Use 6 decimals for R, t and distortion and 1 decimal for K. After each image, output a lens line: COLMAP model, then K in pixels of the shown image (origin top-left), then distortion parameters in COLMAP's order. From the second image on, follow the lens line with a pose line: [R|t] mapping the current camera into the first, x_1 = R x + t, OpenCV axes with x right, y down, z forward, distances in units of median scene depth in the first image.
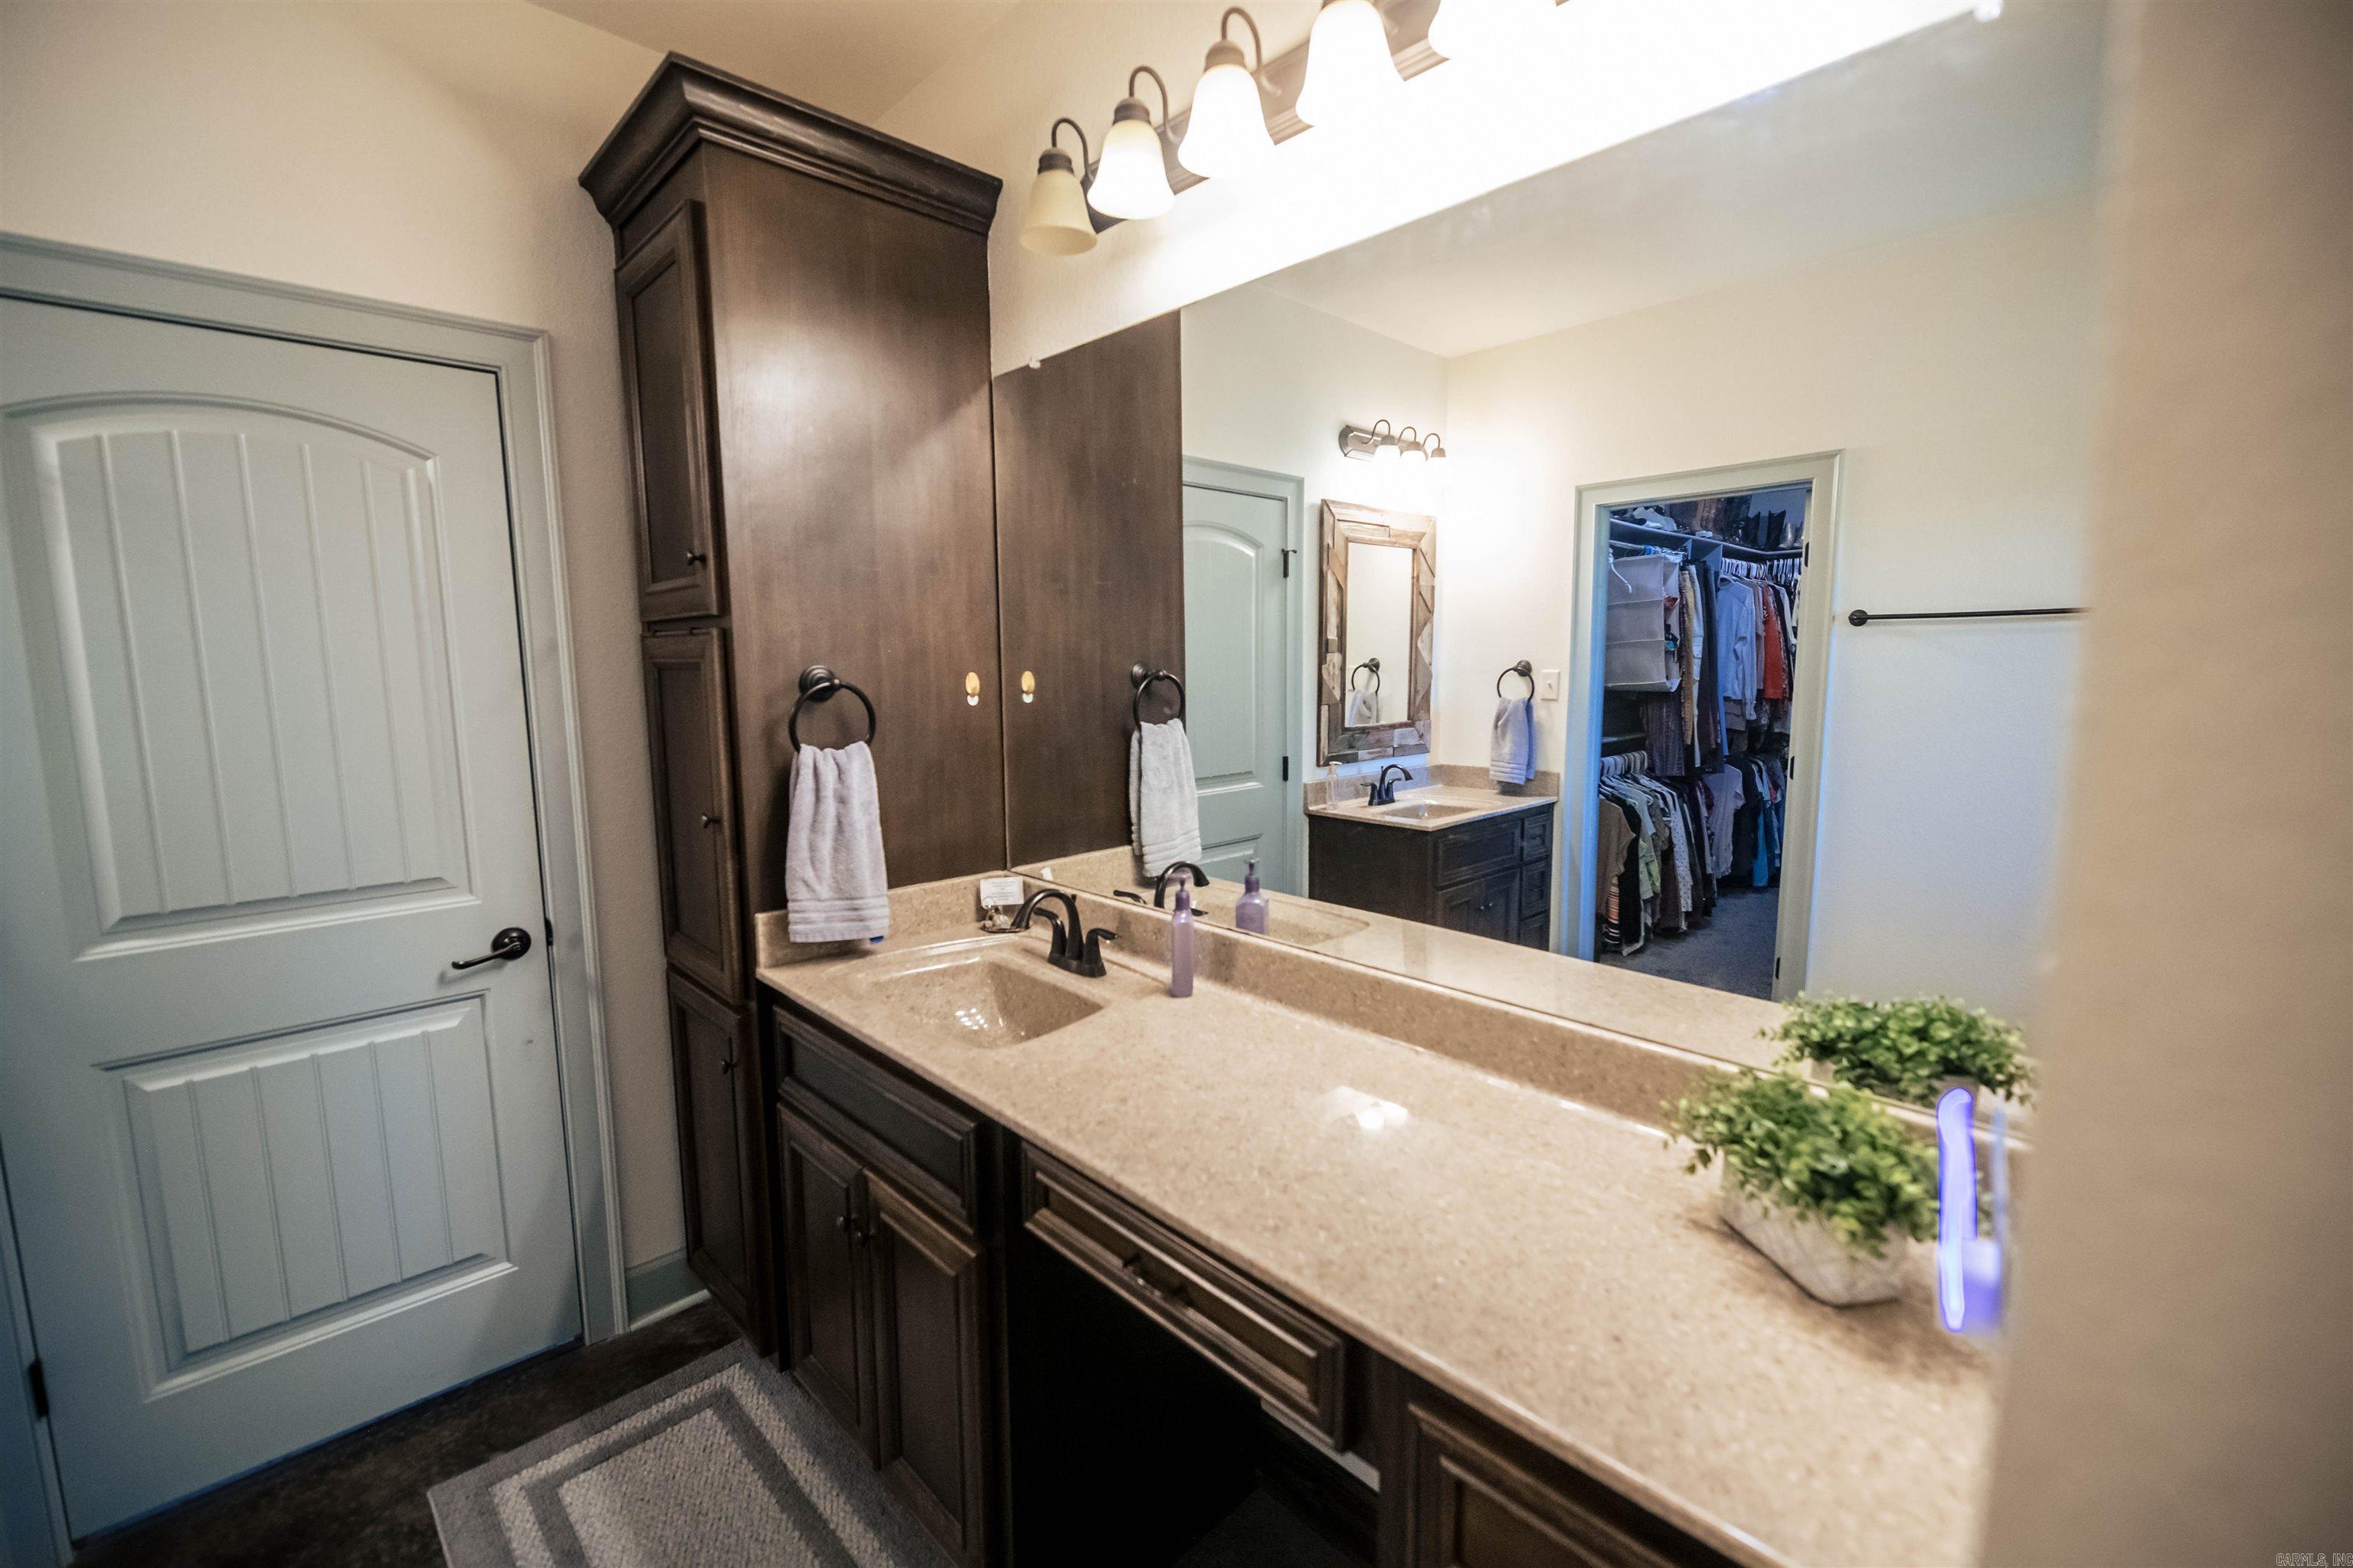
lens RADIAL K [[981.8, 0, 1182.7], [0, 981.8, 784.1], [0, 0, 1]] dist [-0.003694, -0.000224]
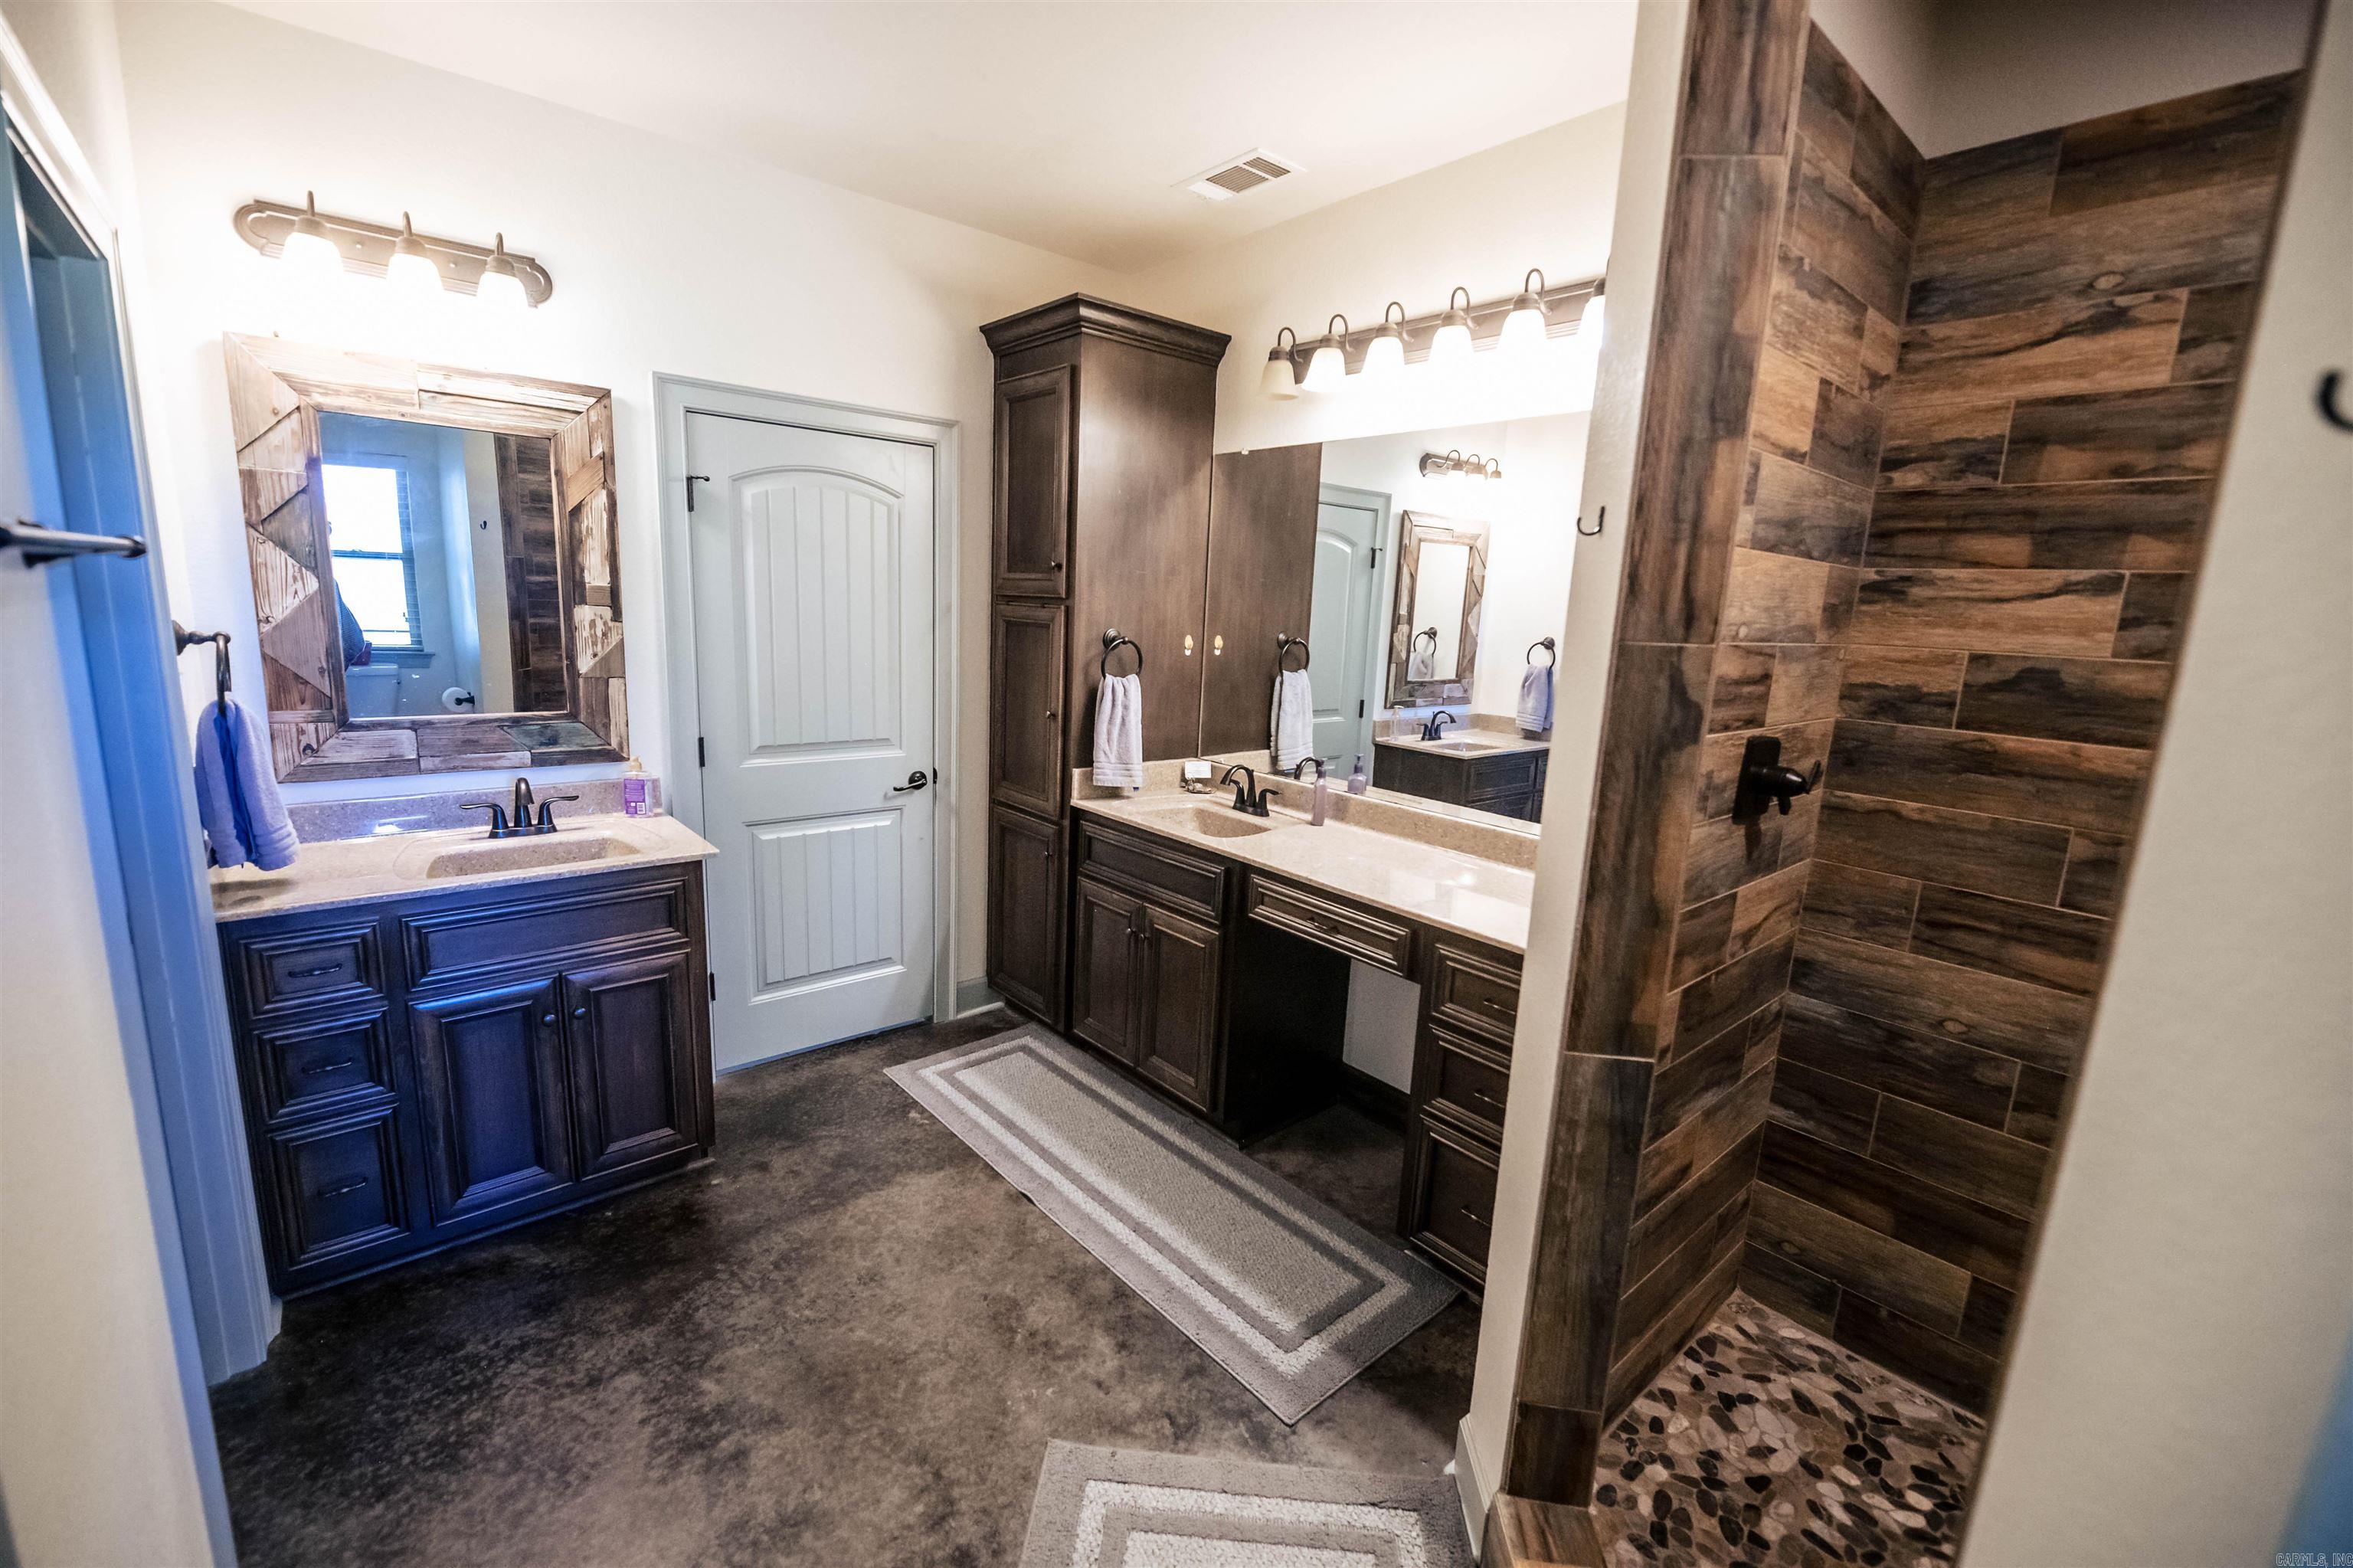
lens RADIAL K [[979.9, 0, 1162.6], [0, 979.9, 778.9], [0, 0, 1]] dist [0.001273, -0.000012]
pose [[0.996368, 0.063056, -0.057219, -0.134685], [-0.059784, 0.996571, 0.057204, 0.030962], [0.060630, -0.053576, 0.996721, -0.583095]]
